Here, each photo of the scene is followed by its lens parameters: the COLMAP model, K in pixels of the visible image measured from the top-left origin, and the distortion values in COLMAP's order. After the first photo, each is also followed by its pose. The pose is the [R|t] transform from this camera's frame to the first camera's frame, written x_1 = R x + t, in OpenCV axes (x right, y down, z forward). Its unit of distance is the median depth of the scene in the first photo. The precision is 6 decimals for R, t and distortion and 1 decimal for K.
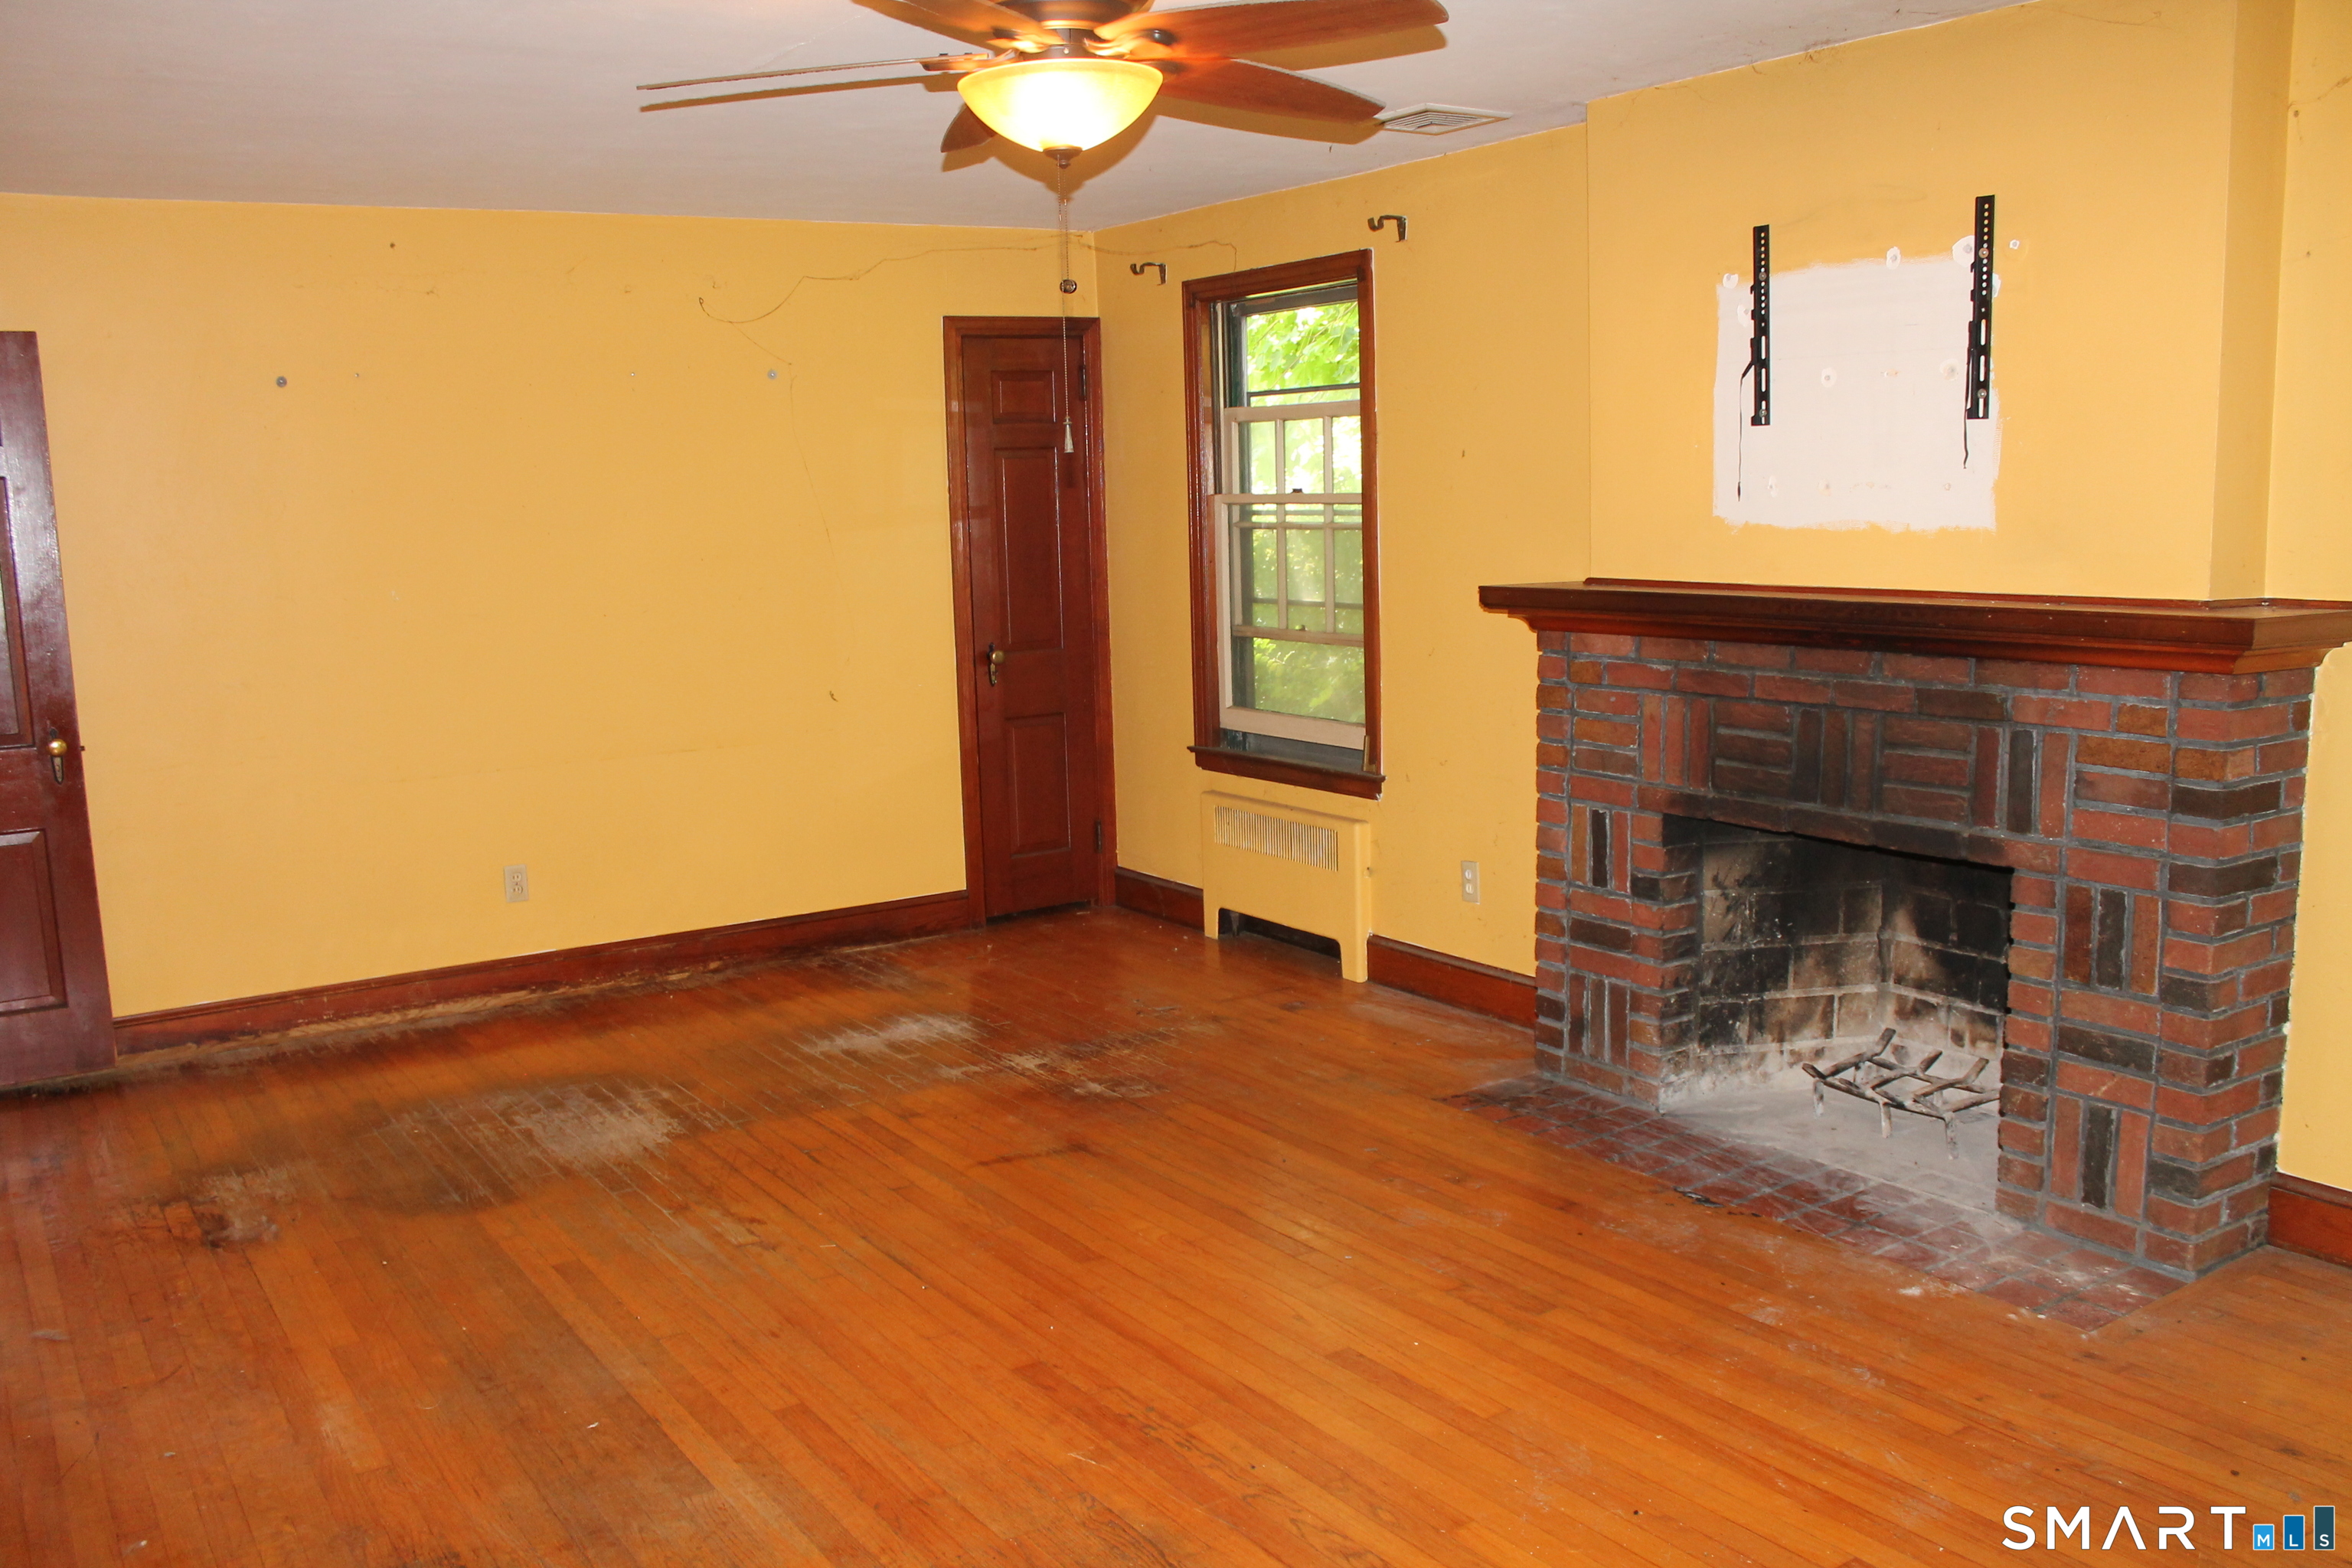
lens RADIAL K [[1980.9, 0, 1170.1], [0, 1980.9, 811.3], [0, 0, 1]] dist [-0.163119, 0.146989]
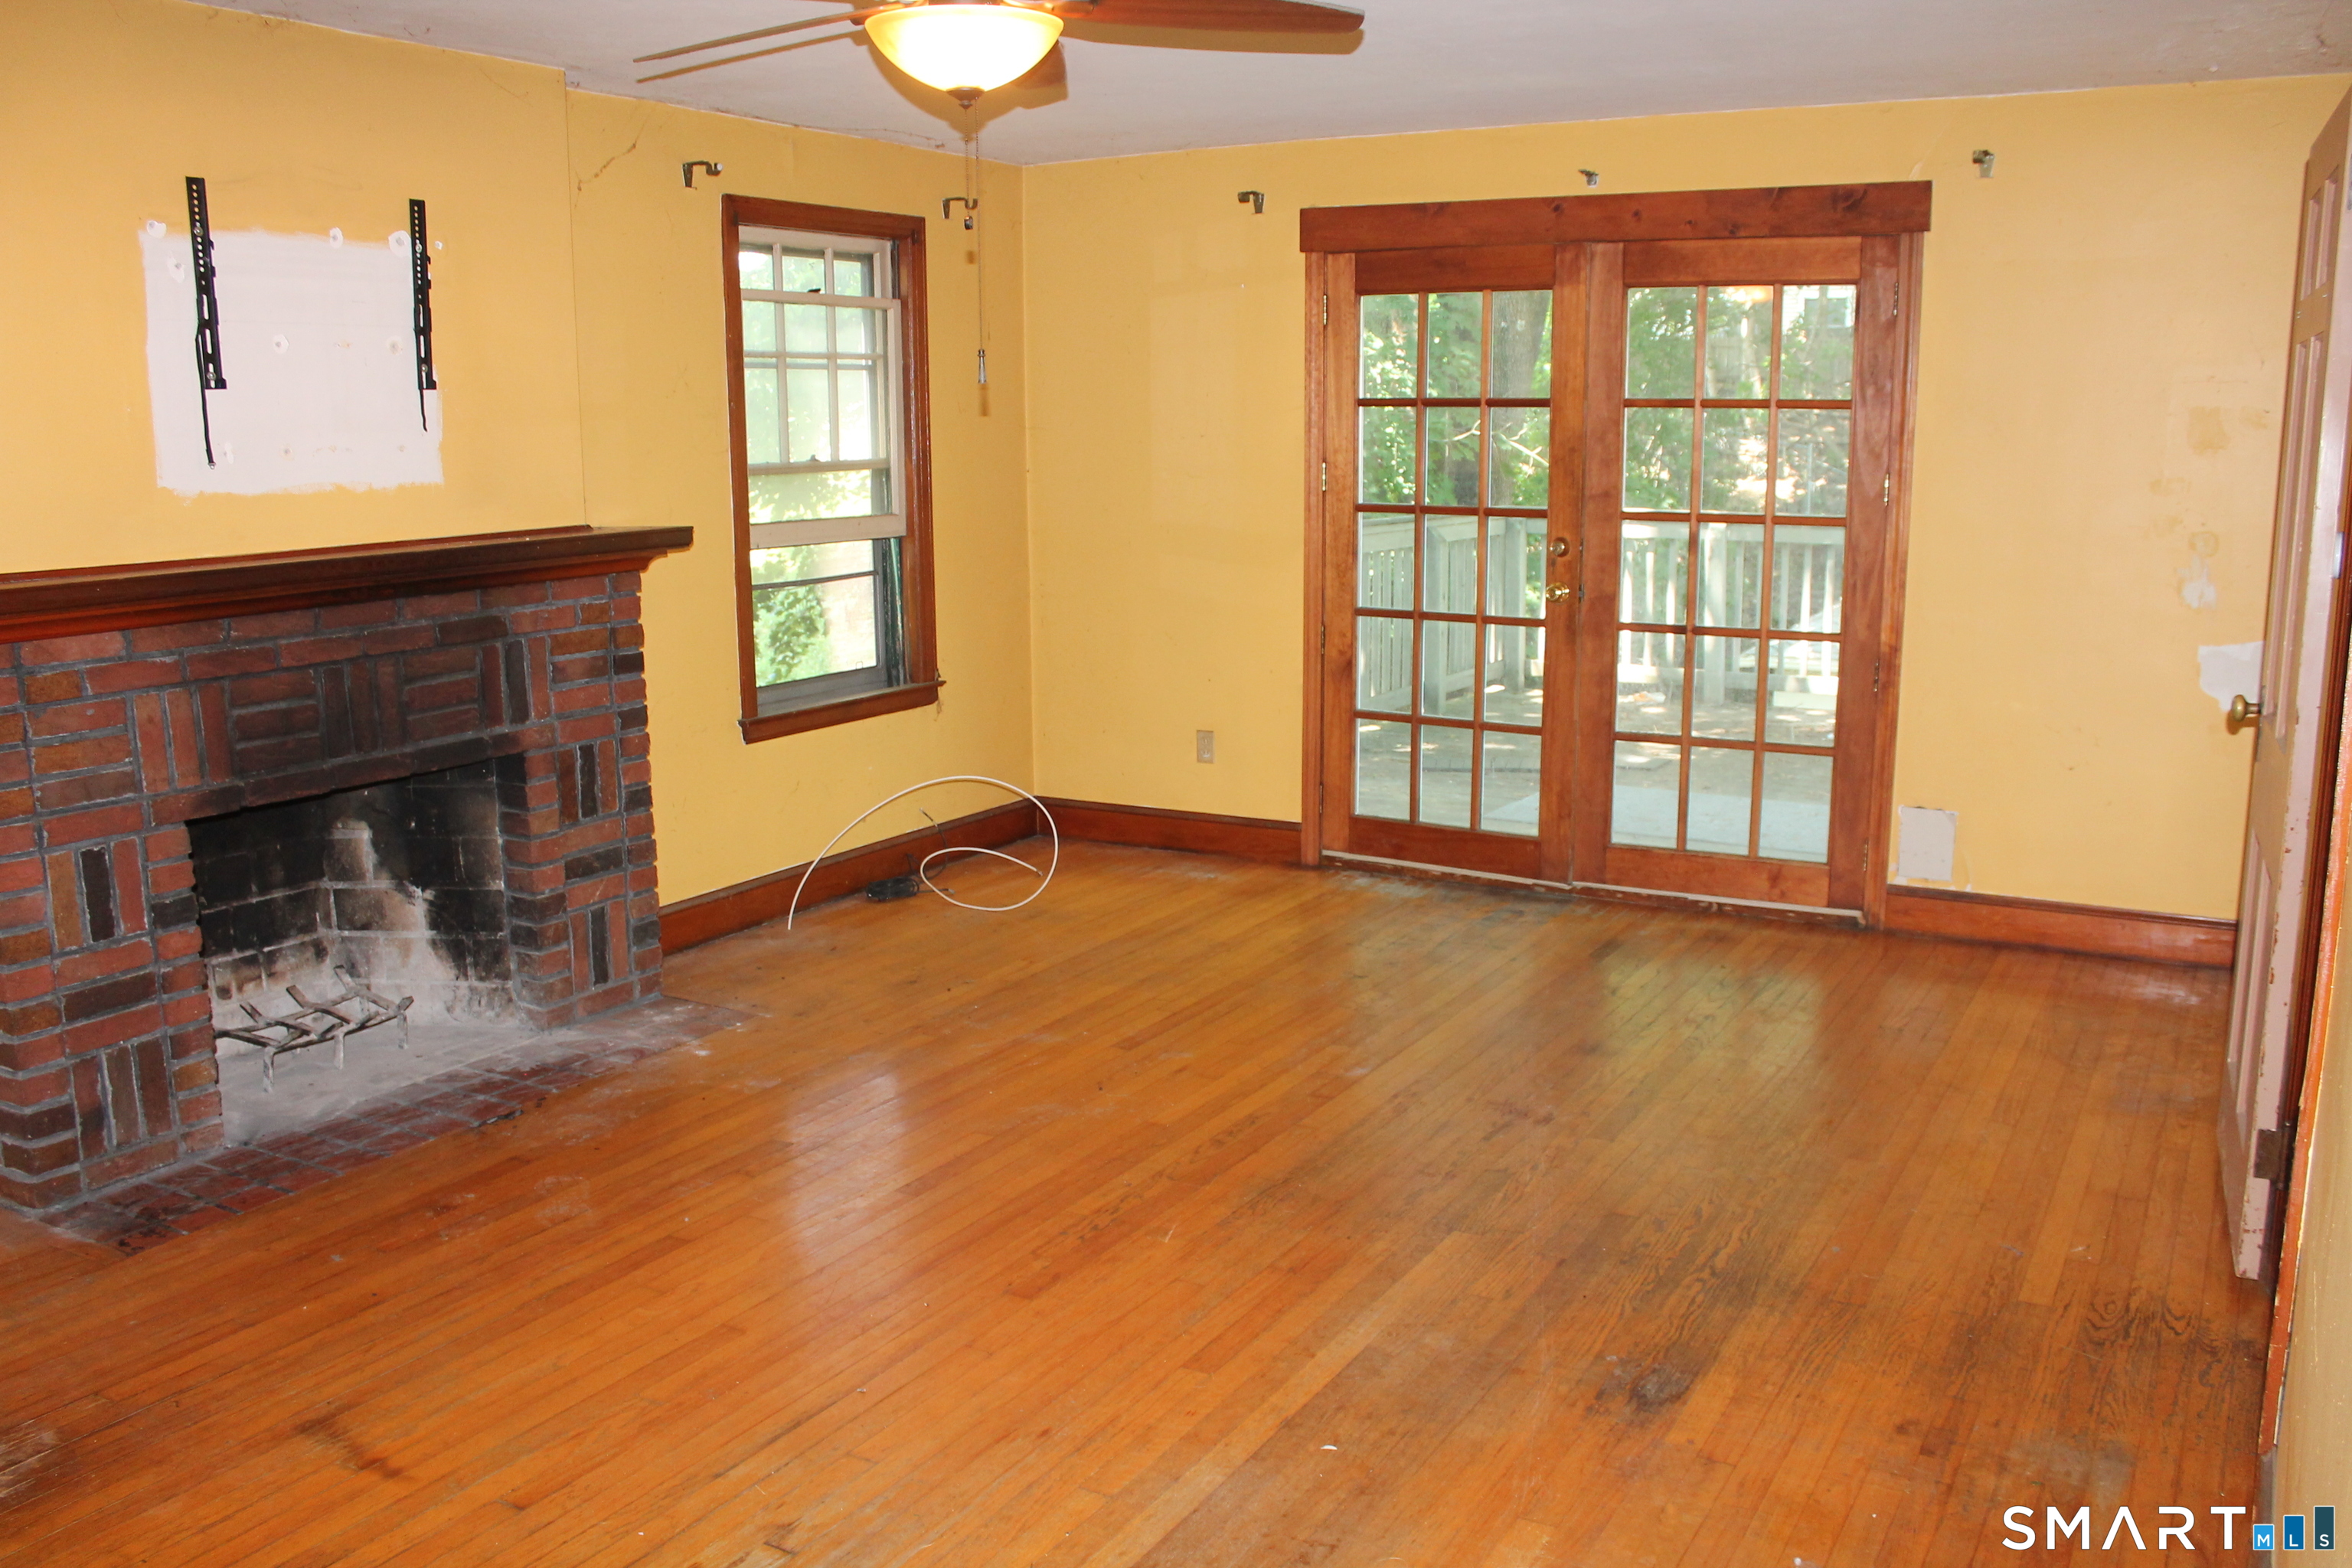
lens RADIAL K [[1984.8, 0, 1180.7], [0, 1984.8, 813.2], [0, 0, 1]] dist [-0.165107, 0.150340]
pose [[-0.438544, -0.143376, 0.887199, -0.755745], [0.170969, 0.955854, 0.238981, -0.139895], [-0.882298, 0.256488, -0.394671, 0.985684]]
